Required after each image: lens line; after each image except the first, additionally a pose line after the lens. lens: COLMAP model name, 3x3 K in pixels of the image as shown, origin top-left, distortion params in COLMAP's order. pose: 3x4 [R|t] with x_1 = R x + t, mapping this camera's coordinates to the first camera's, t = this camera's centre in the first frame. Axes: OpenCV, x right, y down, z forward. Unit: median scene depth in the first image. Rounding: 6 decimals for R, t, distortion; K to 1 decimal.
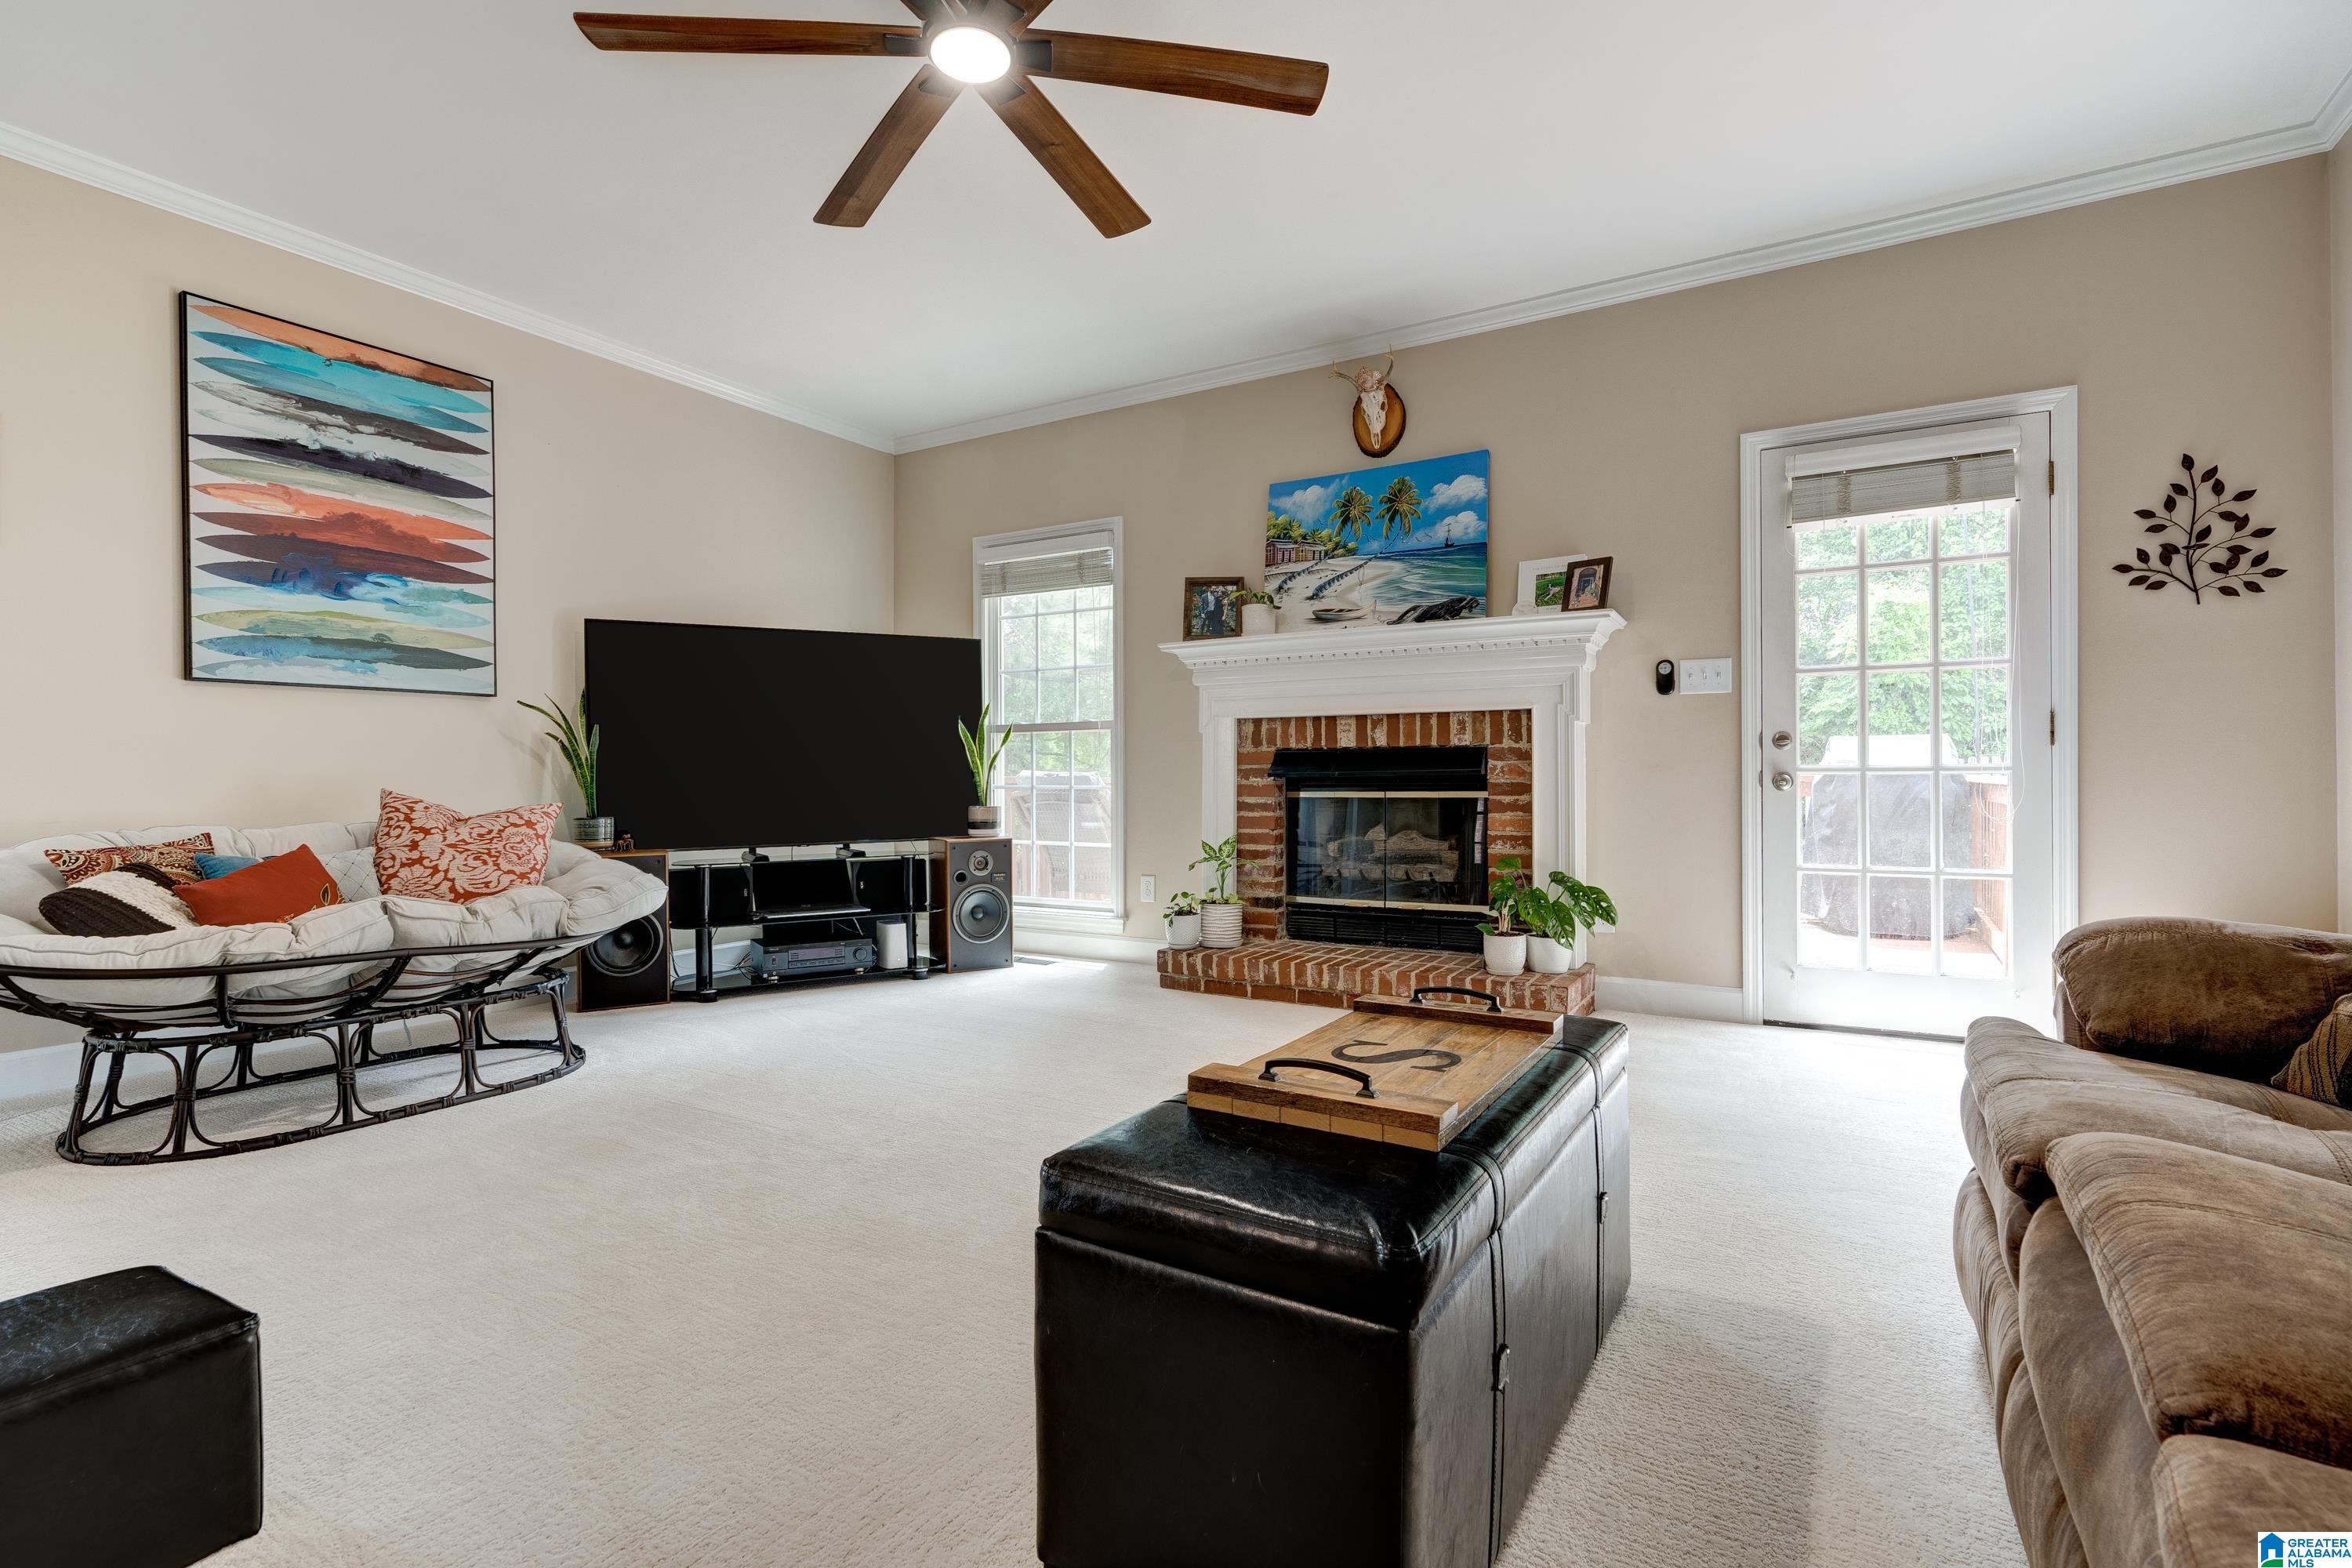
lens RADIAL K [[1093.3, 0, 1190.0], [0, 1093.3, 780.6], [0, 0, 1]] dist [-0.000186, 0.000461]
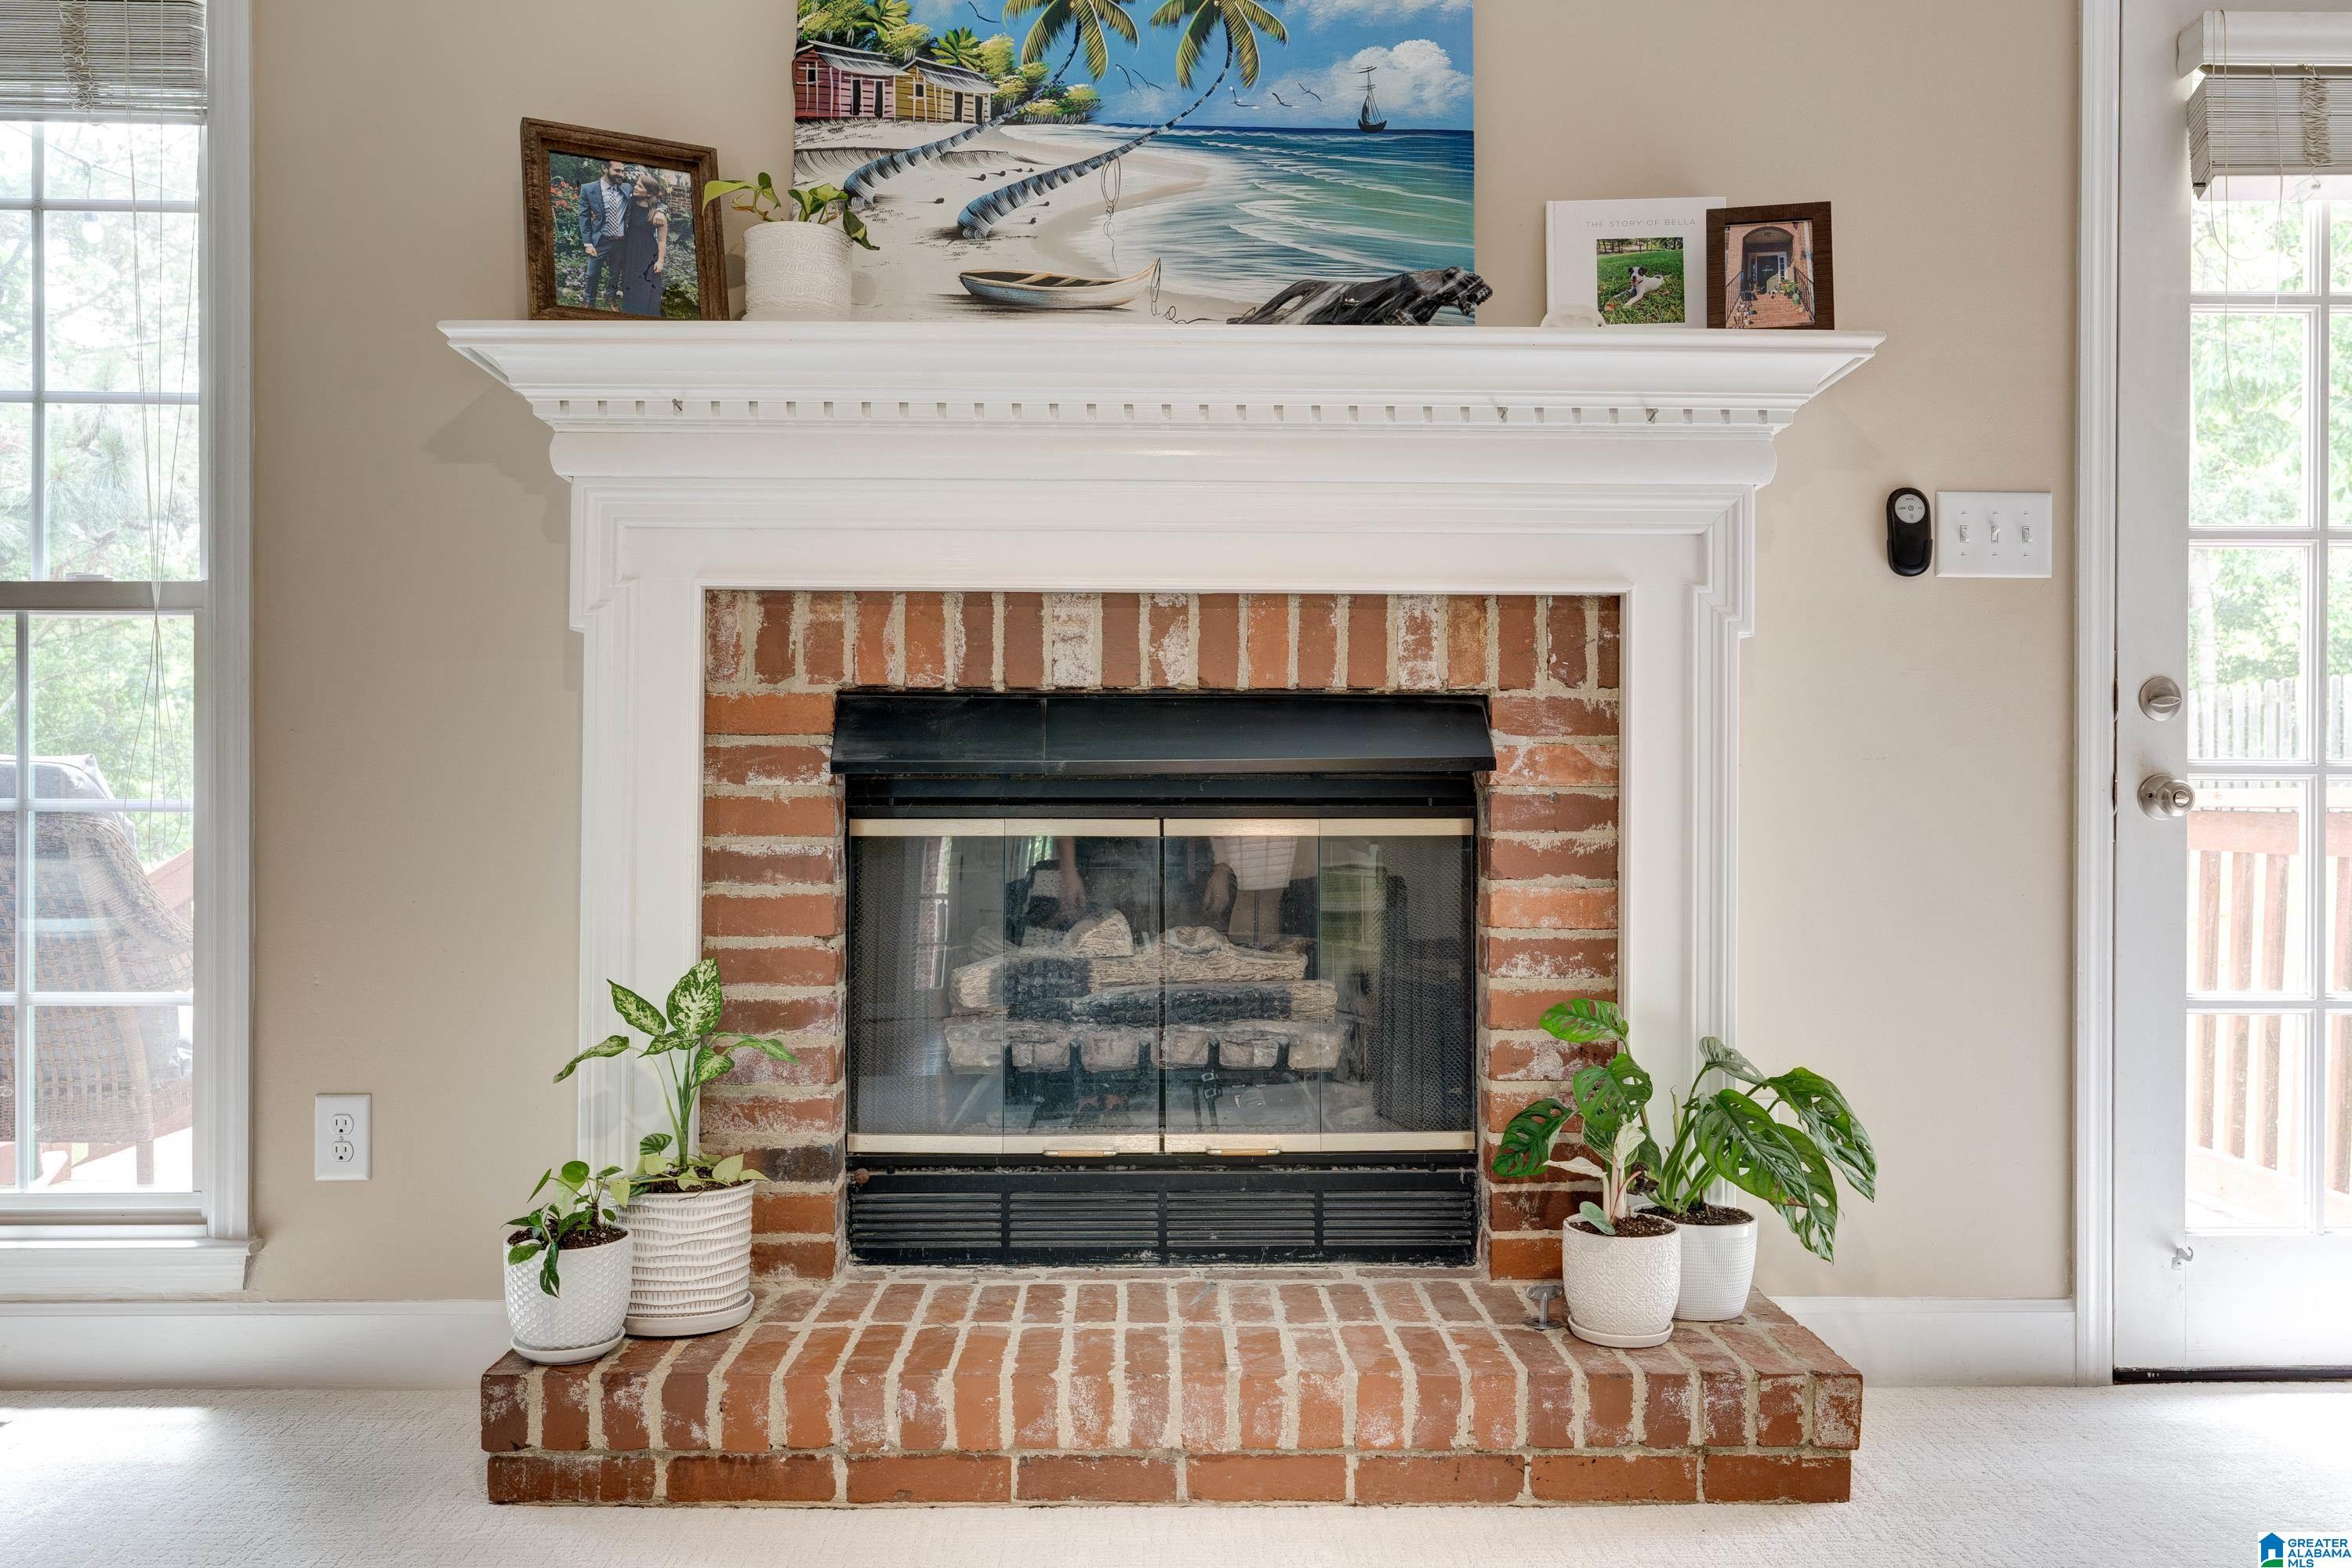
lens RADIAL K [[1966.2, 0, 1169.8], [0, 1966.2, 790.8], [0, 0, 1]] dist [0.006770, 0.001059]
pose [[0.851257, 0.004924, 0.524725, -0.150603], [-0.006251, 0.999980, 0.000757, 0.000660], [-0.524711, -0.003925, 0.851271, 0.475567]]
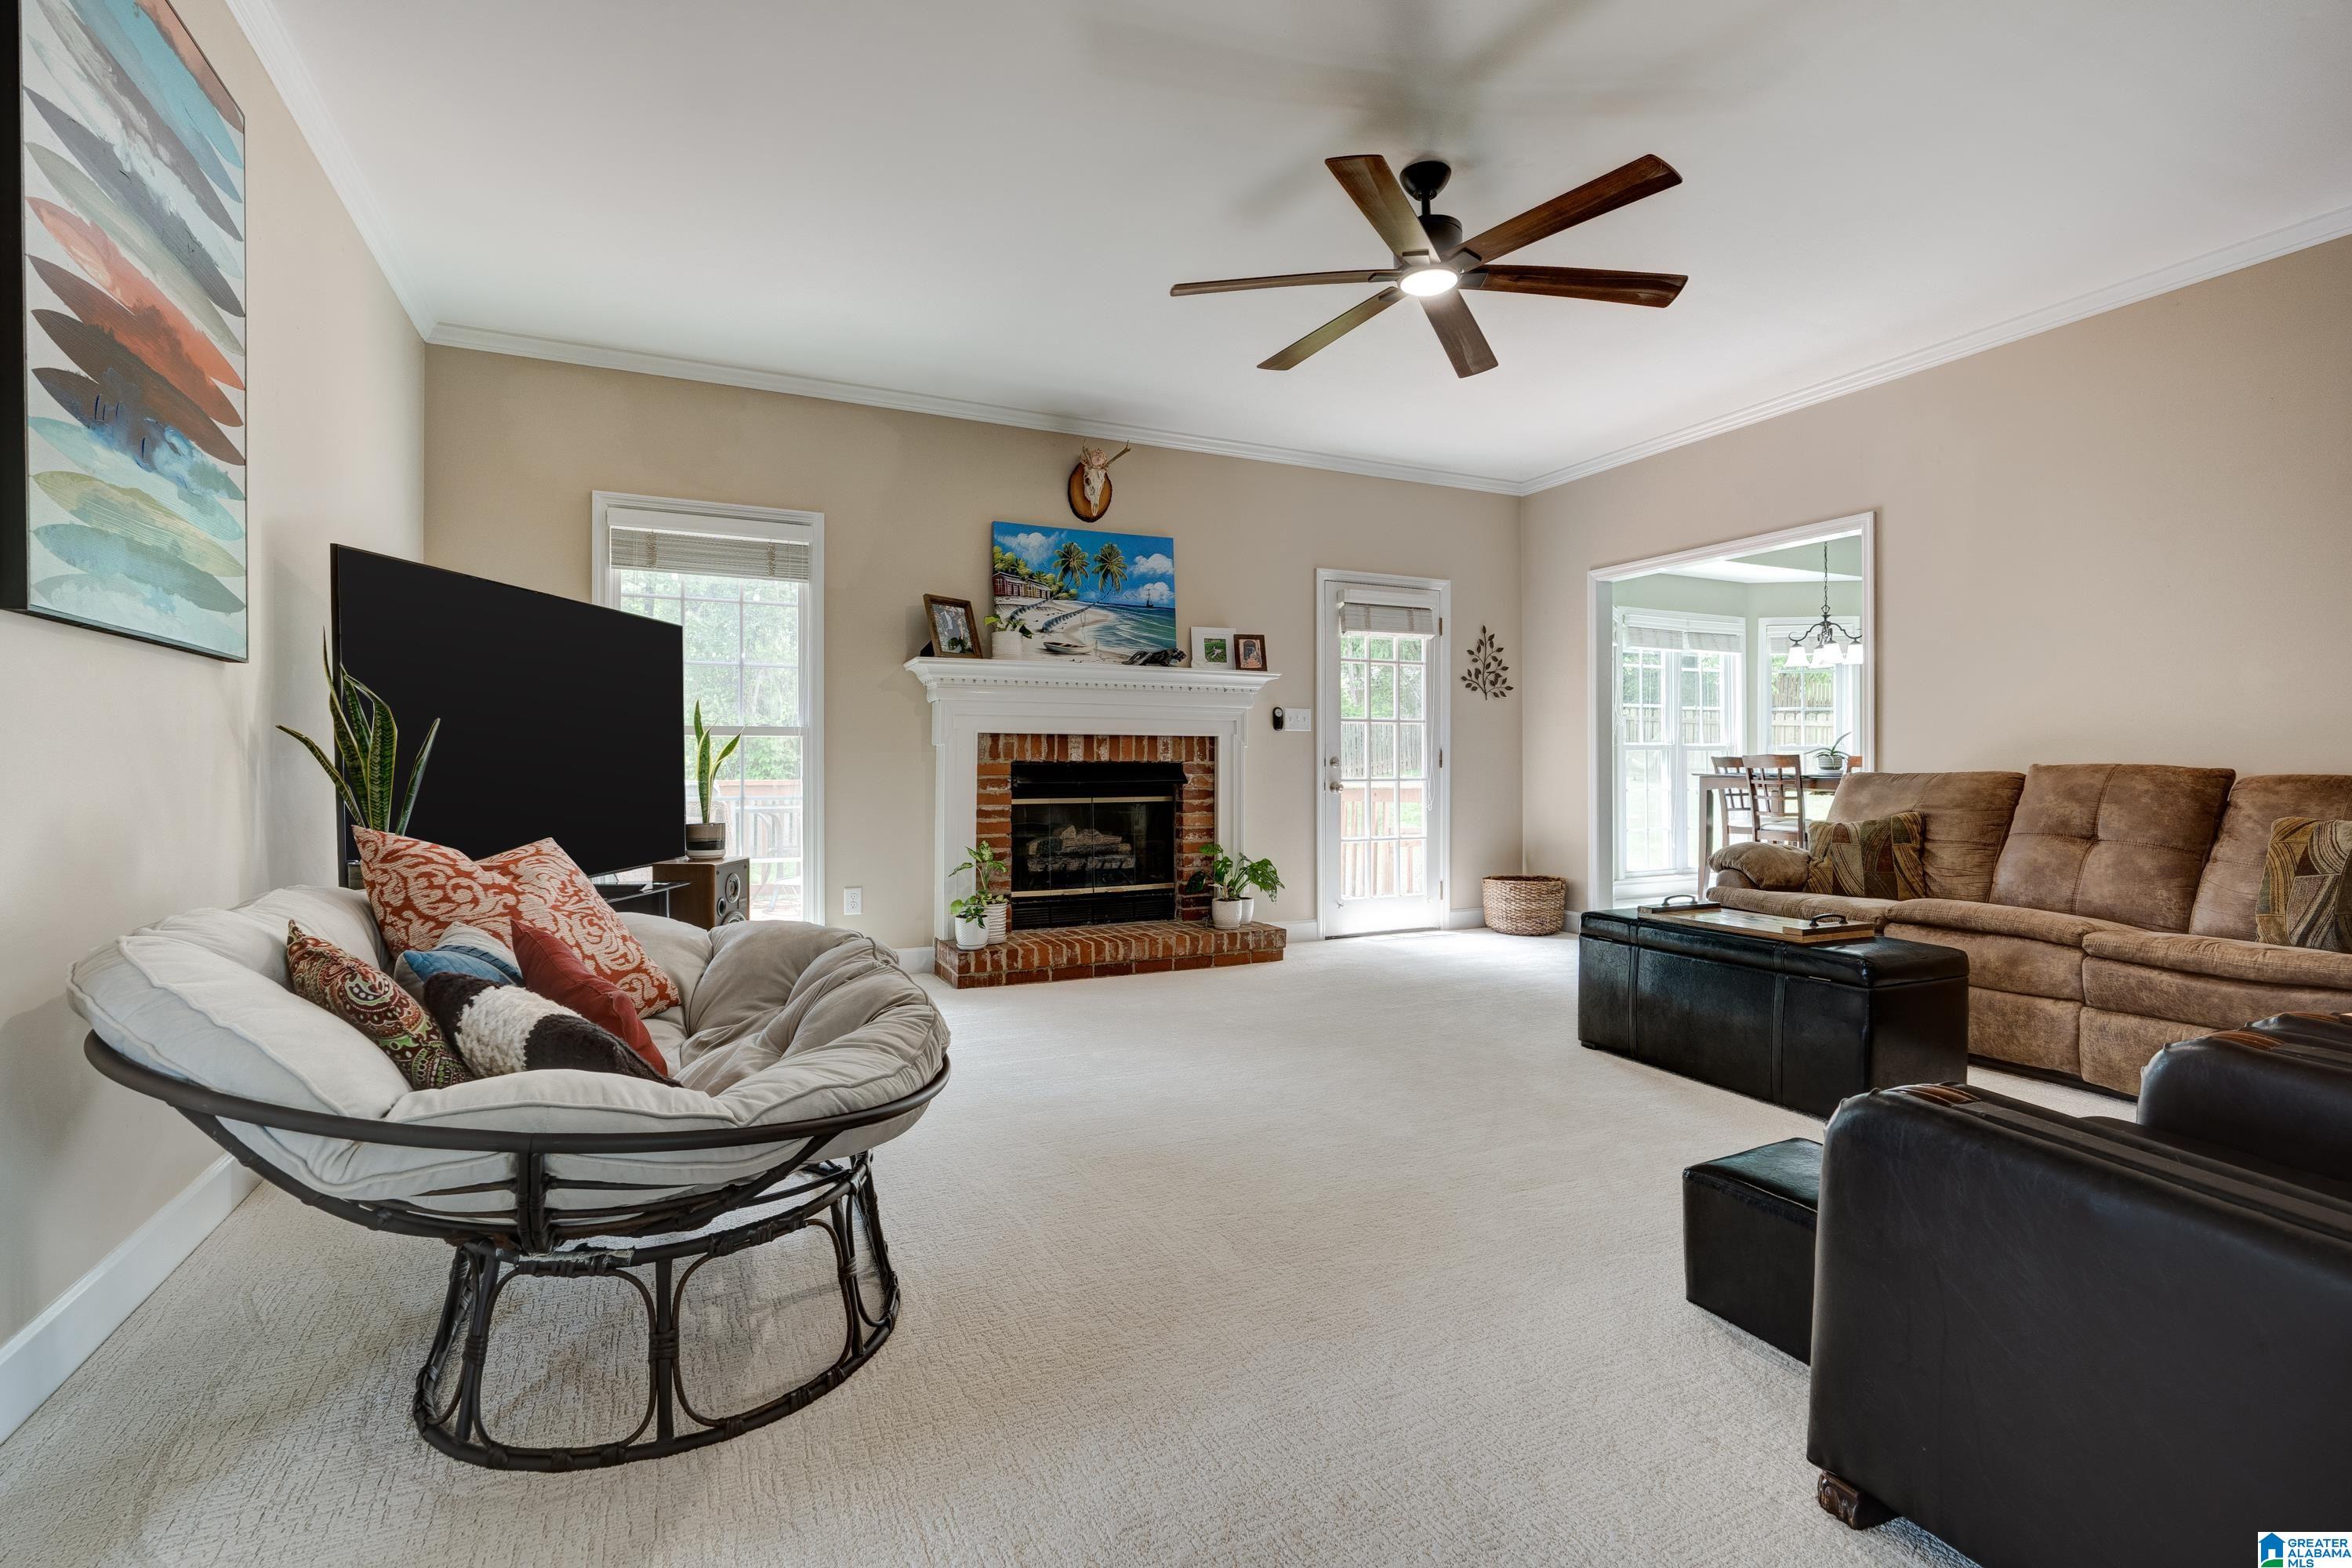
lens RADIAL K [[1070.2, 0, 1176.0], [0, 1070.2, 784.0], [0, 0, 1]] dist [-0.000734, 0.000267]
pose [[0.562810, -0.008446, 0.826543, -0.771156], [0.000405, 0.999950, 0.009942, -0.017539], [-0.826586, -0.005260, 0.562785, 0.256435]]
